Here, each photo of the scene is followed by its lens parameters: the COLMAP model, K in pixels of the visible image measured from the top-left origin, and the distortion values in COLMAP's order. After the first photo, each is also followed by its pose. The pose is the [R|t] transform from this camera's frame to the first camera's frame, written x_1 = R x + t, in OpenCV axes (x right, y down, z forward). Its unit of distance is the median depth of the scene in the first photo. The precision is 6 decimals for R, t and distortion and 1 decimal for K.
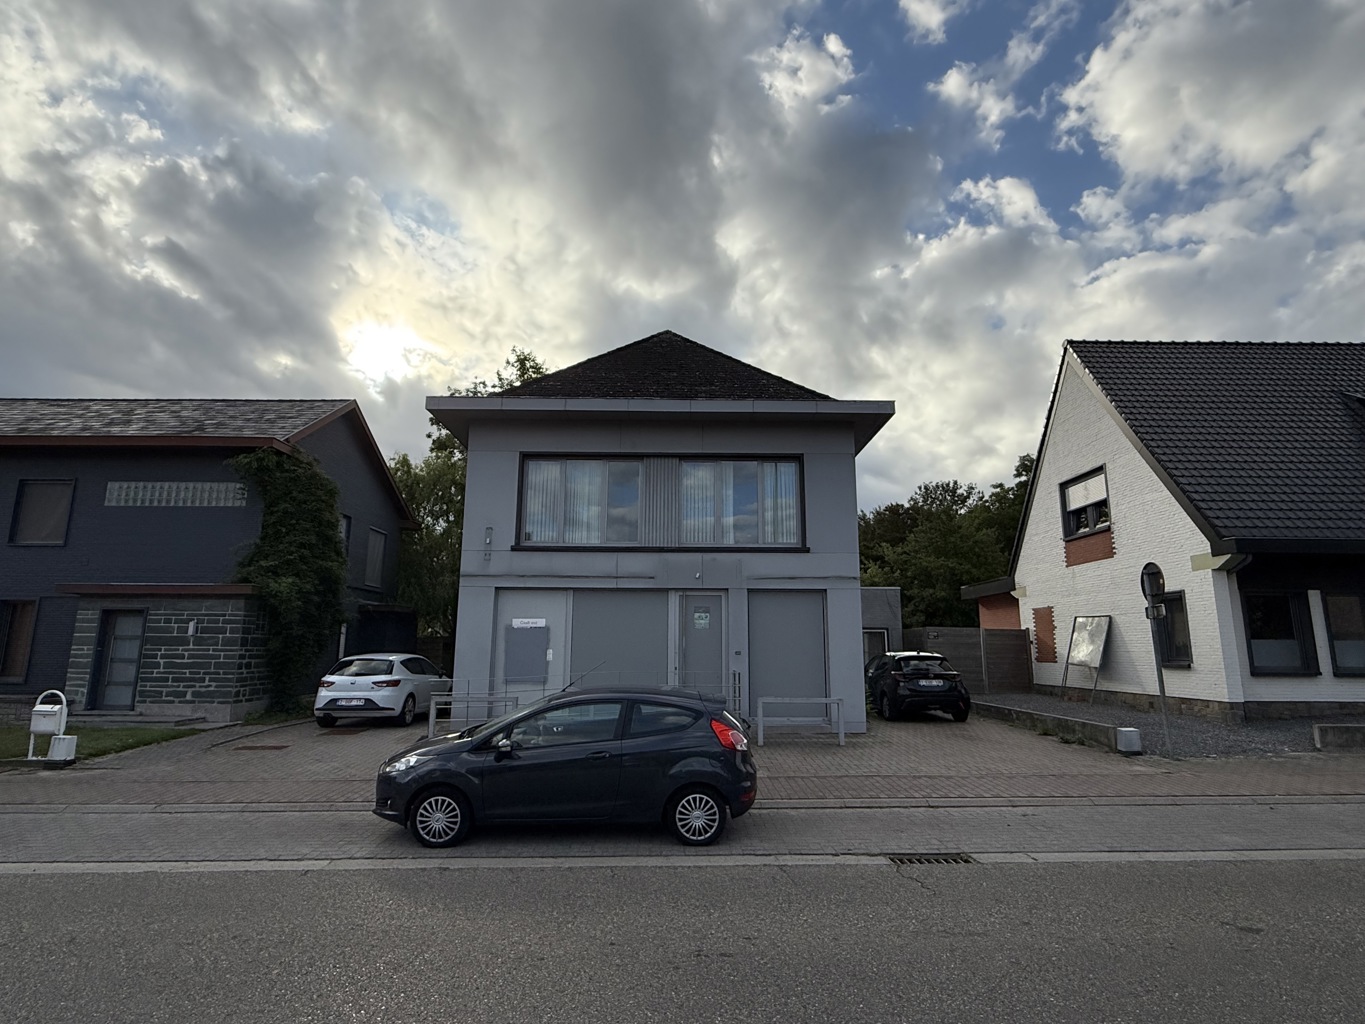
lens RADIAL K [[721.9, 0, 687.5], [0, 721.9, 511.8], [0, 0, 1]] dist [-0.001858, 0.000928]
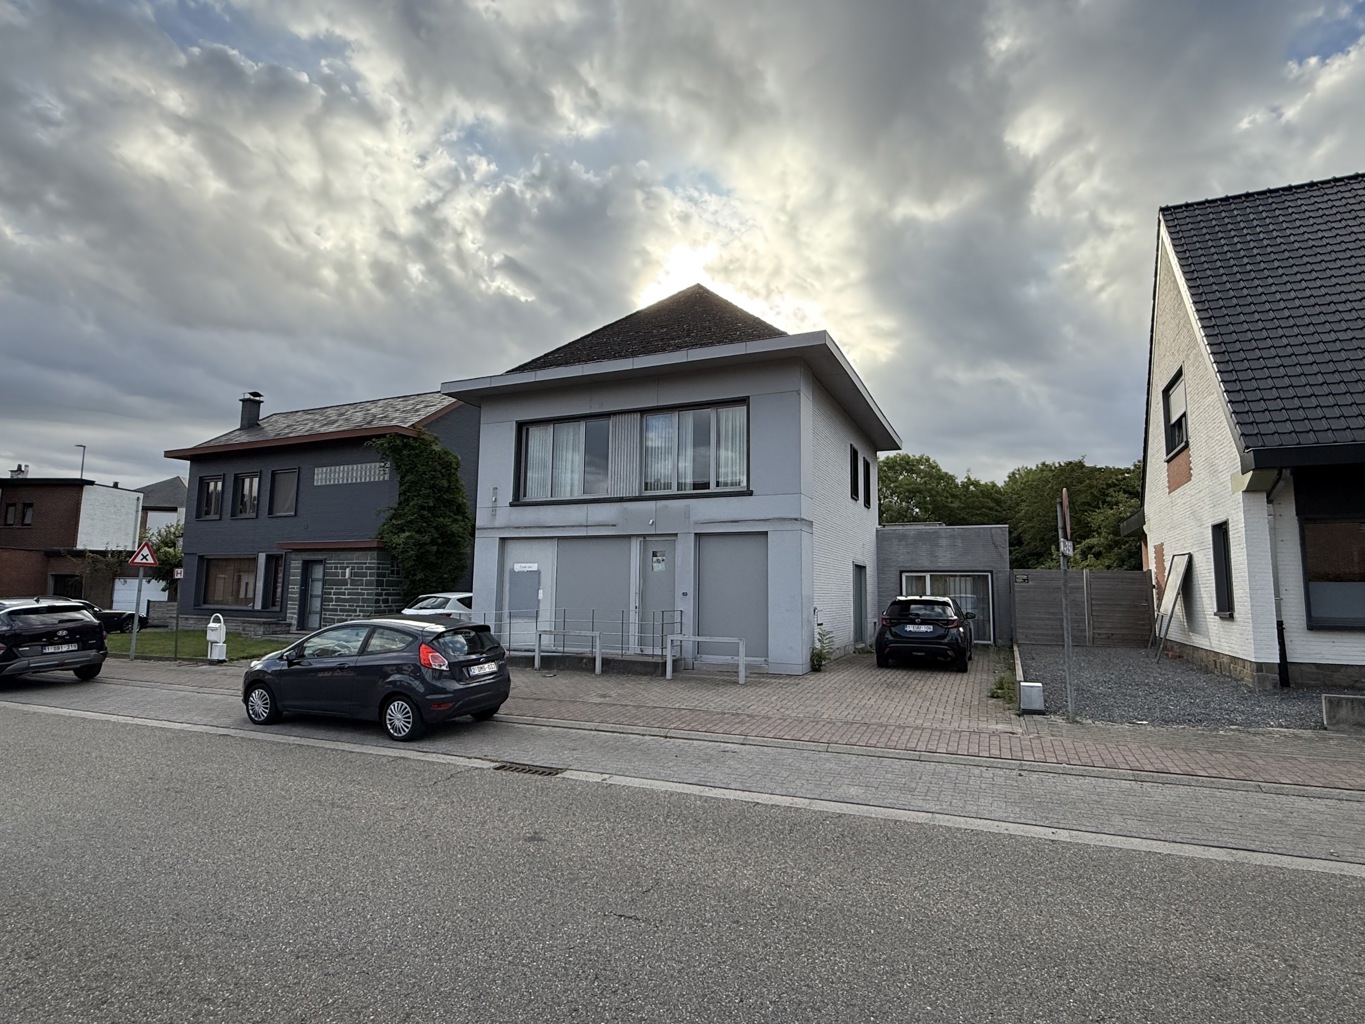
lens RADIAL K [[721.9, 0, 687.5], [0, 721.9, 511.8], [0, 0, 1]] dist [-0.001858, 0.000928]
pose [[0.905255, -0.039861, -0.422994, 0.455036], [0.070274, 0.995924, 0.056544, 0.014730], [0.419016, -0.080912, 0.904366, 0.050964]]
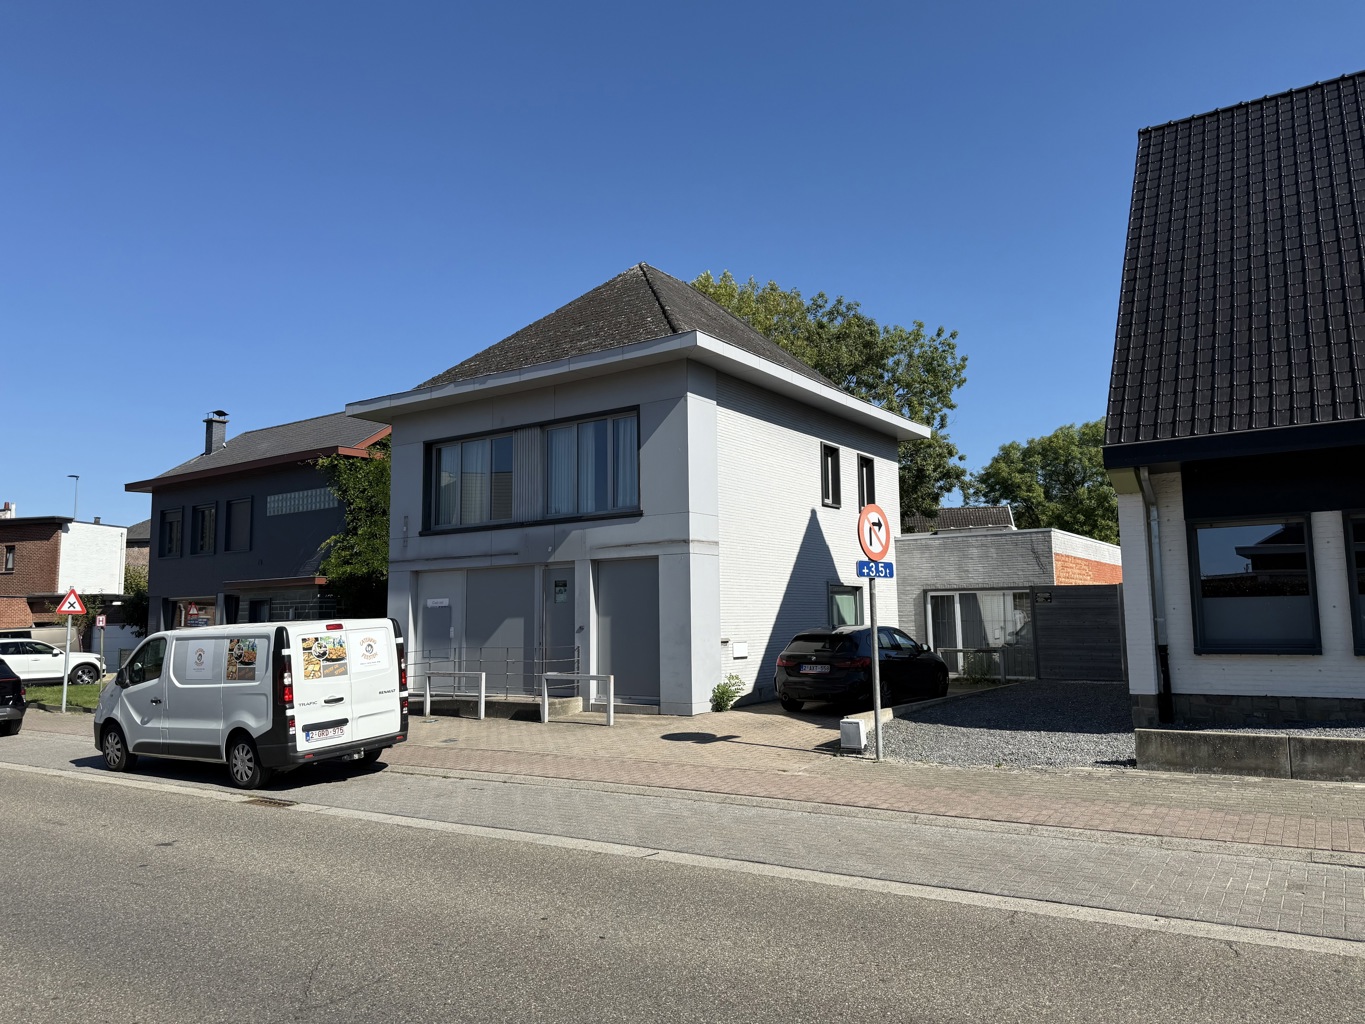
lens RADIAL K [[974.8, 0, 696.8], [0, 974.8, 508.9], [0, 0, 1]] dist [0.075006, -0.109634]
pose [[0.812855, -0.082131, -0.576646, 0.820318], [0.126673, 0.991240, 0.037381, 0.010303], [0.568525, -0.103431, 0.816138, 0.048251]]
